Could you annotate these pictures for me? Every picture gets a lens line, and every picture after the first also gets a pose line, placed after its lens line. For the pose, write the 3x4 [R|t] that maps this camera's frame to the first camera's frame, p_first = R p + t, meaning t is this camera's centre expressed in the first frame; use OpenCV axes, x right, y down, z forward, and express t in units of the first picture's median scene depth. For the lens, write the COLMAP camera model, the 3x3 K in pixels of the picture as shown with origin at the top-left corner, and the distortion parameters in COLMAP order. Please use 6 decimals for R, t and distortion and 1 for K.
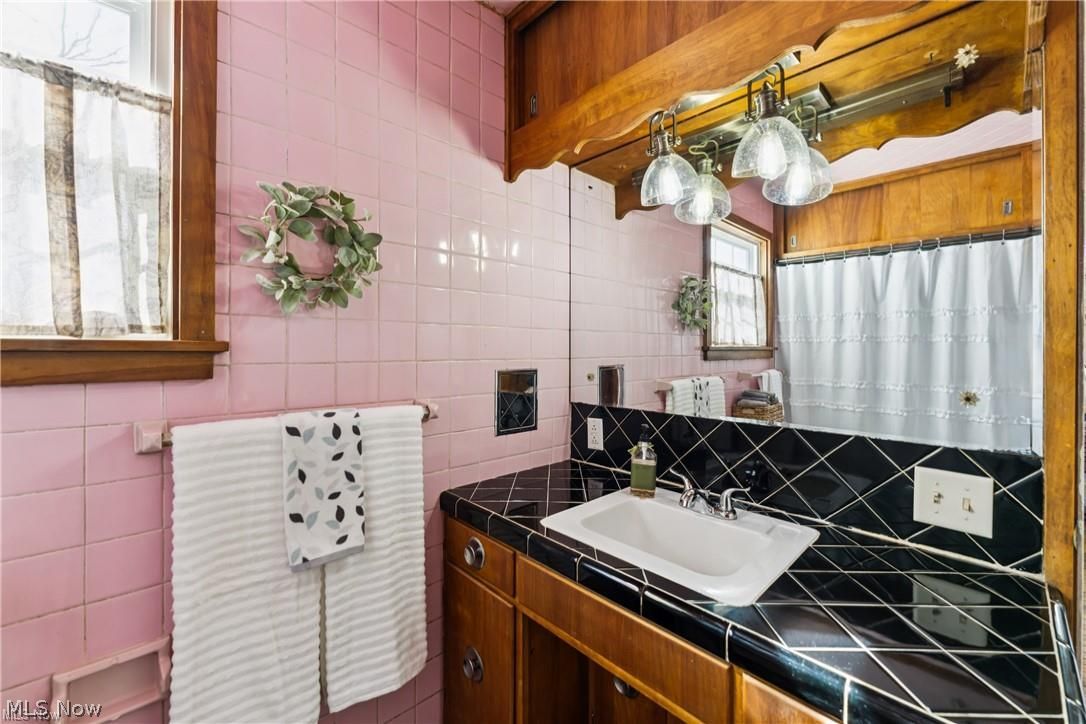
lens RADIAL K [[441.2, 0, 535.6], [0, 441.2, 347.8], [0, 0, 1]] dist [-0.007299, 0.000695]
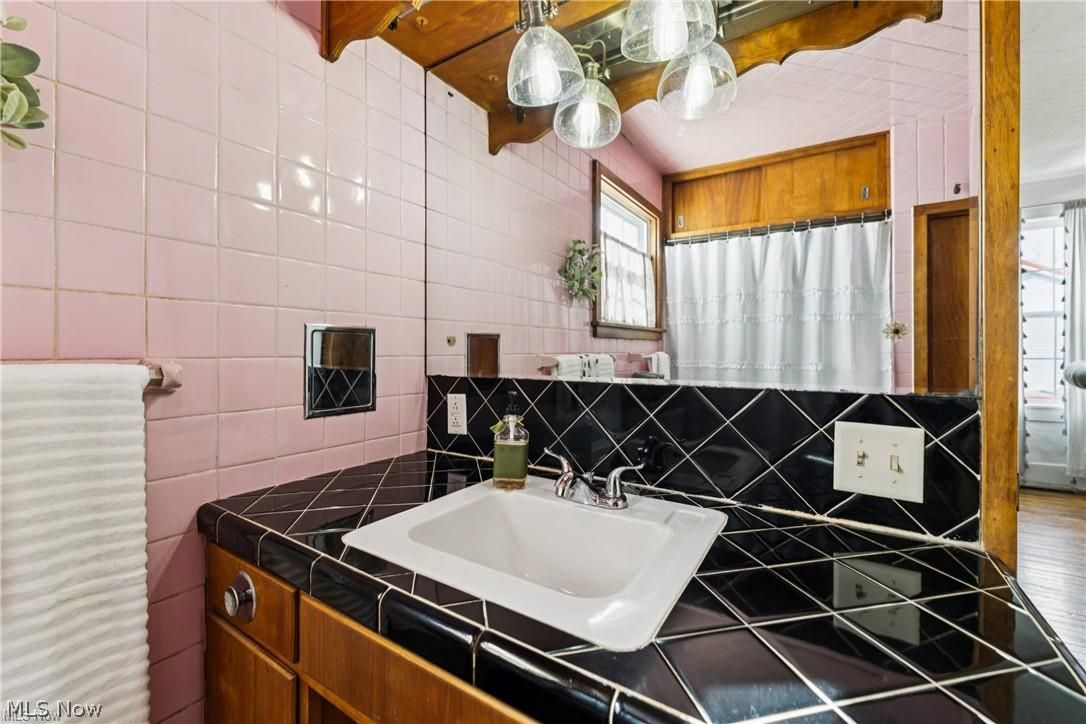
lens RADIAL K [[441.2, 0, 545.3], [0, 441.2, 356.7], [0, 0, 1]] dist [-0.007299, 0.000695]
pose [[0.970055, -0.003308, 0.242864, 0.135752], [0.001024, 0.999954, 0.009531, 0.121158], [-0.242884, -0.008997, 0.970014, 0.297730]]
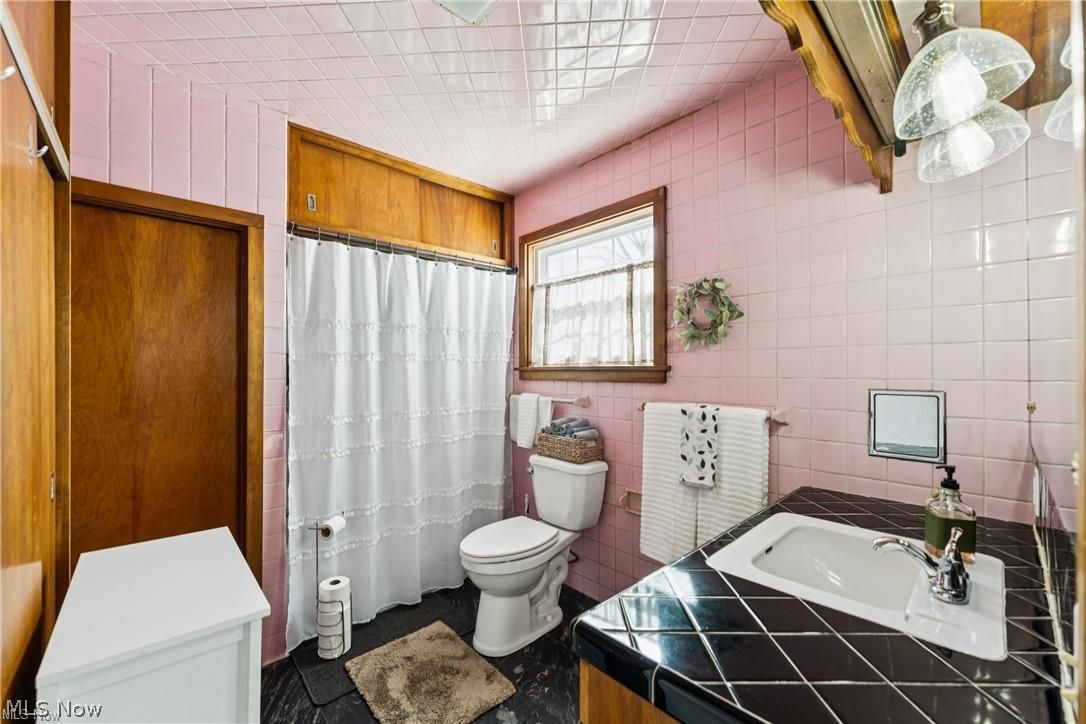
lens RADIAL K [[441.2, 0, 541.7], [0, 441.2, 368.2], [0, 0, 1]] dist [-0.007299, 0.000695]
pose [[-0.010329, -0.007145, -0.999921, 1.158614], [0.005599, 0.999958, -0.007203, 0.007500], [0.999931, -0.005673, -0.010289, 0.340161]]
